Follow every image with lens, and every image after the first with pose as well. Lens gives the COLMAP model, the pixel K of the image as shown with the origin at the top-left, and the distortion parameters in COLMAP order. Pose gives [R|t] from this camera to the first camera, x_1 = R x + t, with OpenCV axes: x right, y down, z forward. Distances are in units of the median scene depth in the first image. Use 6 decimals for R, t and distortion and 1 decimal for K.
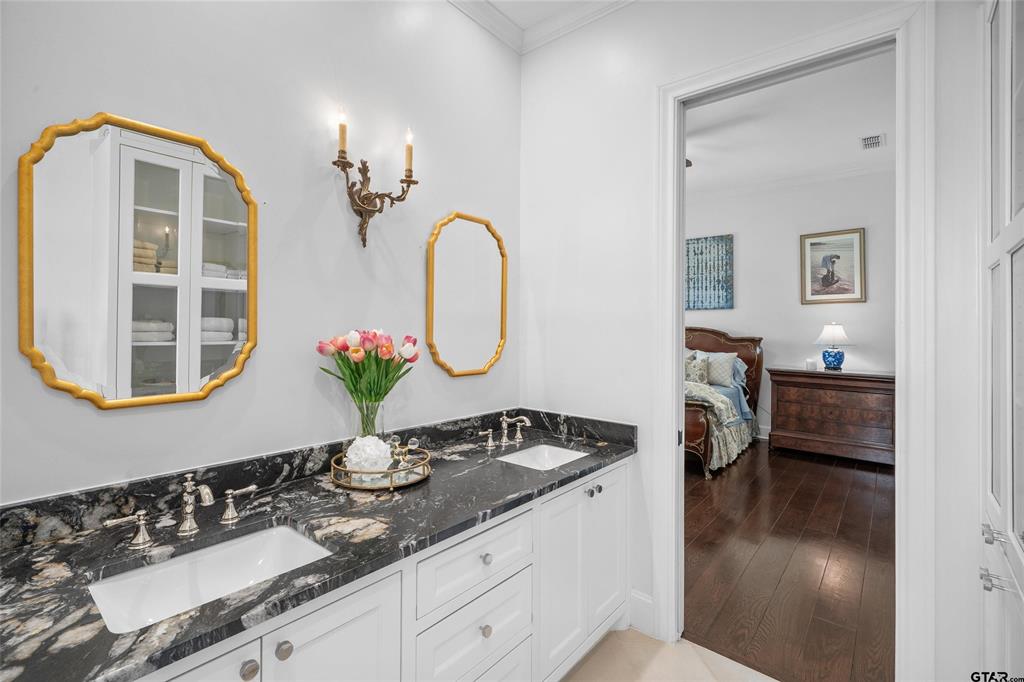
lens RADIAL K [[463.9, 0, 511.9], [0, 463.9, 333.5], [0, 0, 1]] dist [0.000384, -0.000040]
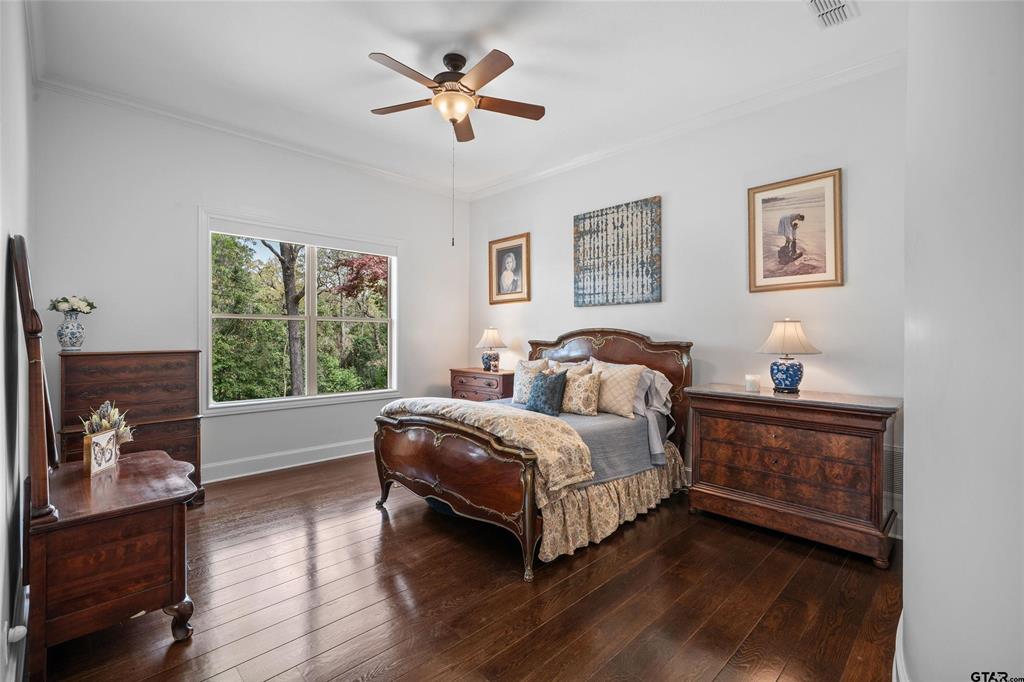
lens RADIAL K [[463.9, 0, 511.6], [0, 463.9, 342.4], [0, 0, 1]] dist [0.000384, -0.000040]
pose [[0.995003, -0.008197, -0.099513, 0.360175], [0.008872, 0.999941, 0.006342, 0.002002], [0.099455, -0.007193, 0.995016, 0.311198]]
